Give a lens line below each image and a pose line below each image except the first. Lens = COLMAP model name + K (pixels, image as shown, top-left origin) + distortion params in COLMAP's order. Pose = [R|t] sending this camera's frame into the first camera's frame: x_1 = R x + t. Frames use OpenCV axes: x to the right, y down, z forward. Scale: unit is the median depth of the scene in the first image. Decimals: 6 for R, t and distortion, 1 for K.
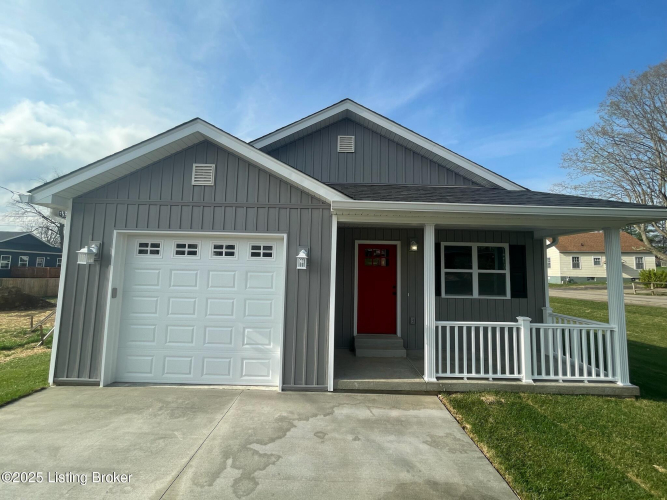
lens RADIAL K [[277.0, 0, 333.8], [0, 277.0, 240.7], [0, 0, 1]] dist [-0.011800, -0.000178]
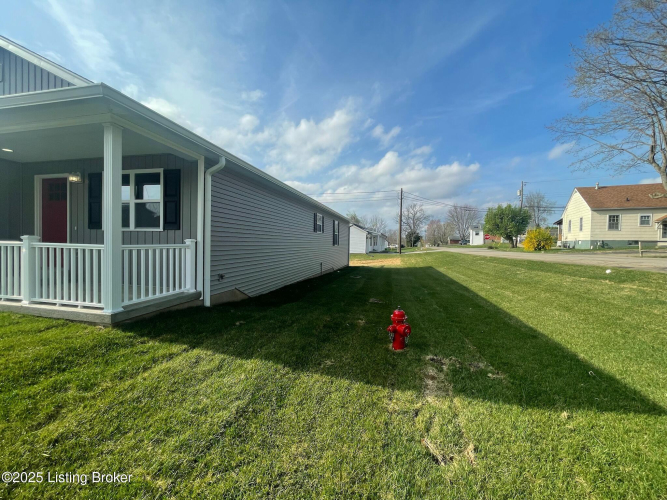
lens RADIAL K [[270.5, 0, 333.5], [0, 270.5, 250.0], [0, 0, 1]] dist [-0.002147, 0.000261]
pose [[0.973355, 0.005667, -0.229235, 0.288073], [0.025734, 0.990680, 0.133759, 0.035131], [0.227856, -0.136094, 0.964137, 0.054730]]
